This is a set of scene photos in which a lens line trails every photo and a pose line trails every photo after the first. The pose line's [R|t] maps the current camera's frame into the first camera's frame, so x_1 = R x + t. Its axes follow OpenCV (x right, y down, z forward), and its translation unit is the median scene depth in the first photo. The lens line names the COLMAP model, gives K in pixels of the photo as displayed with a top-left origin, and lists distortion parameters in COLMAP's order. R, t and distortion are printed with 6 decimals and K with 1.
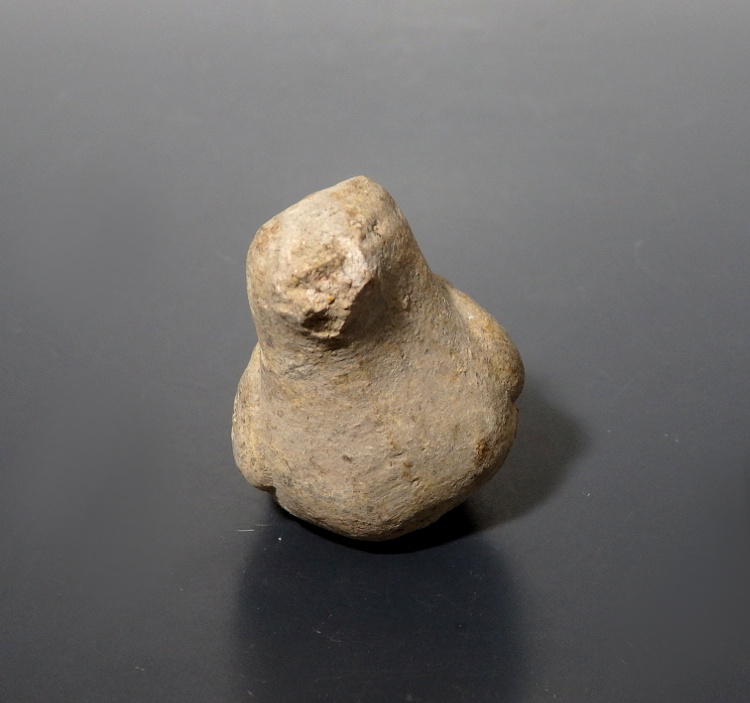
lens RADIAL K [[2335.1, 0, 374.4], [0, 2335.1, 350.1], [0, 0, 1]] dist [-0.773245, 0.000000]
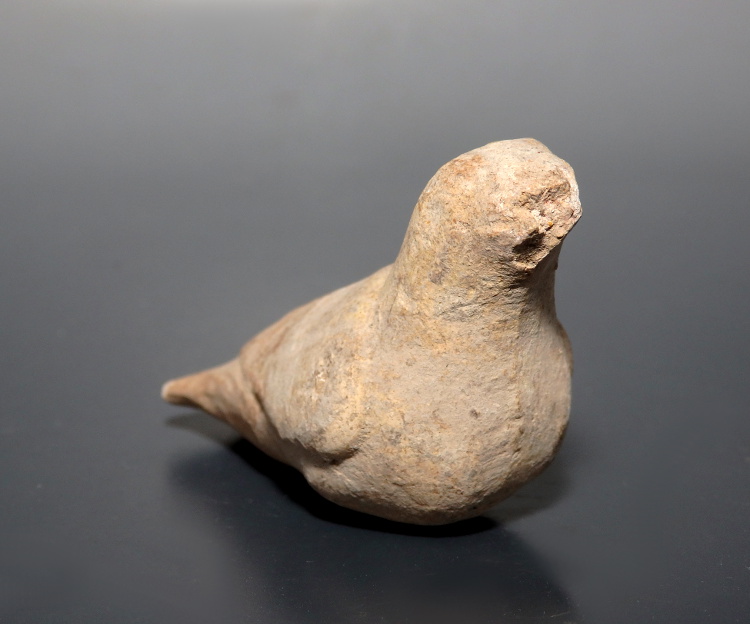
lens RADIAL K [[1800.3, 0, 373.6], [0, 1800.3, 308.3], [0, 0, 1]] dist [0.006340, 0.000000]
pose [[0.884245, 0.179133, 0.431302, -0.393536], [-0.061226, 0.960008, -0.273197, 0.218215], [-0.462992, 0.215166, 0.859850, 0.349768]]
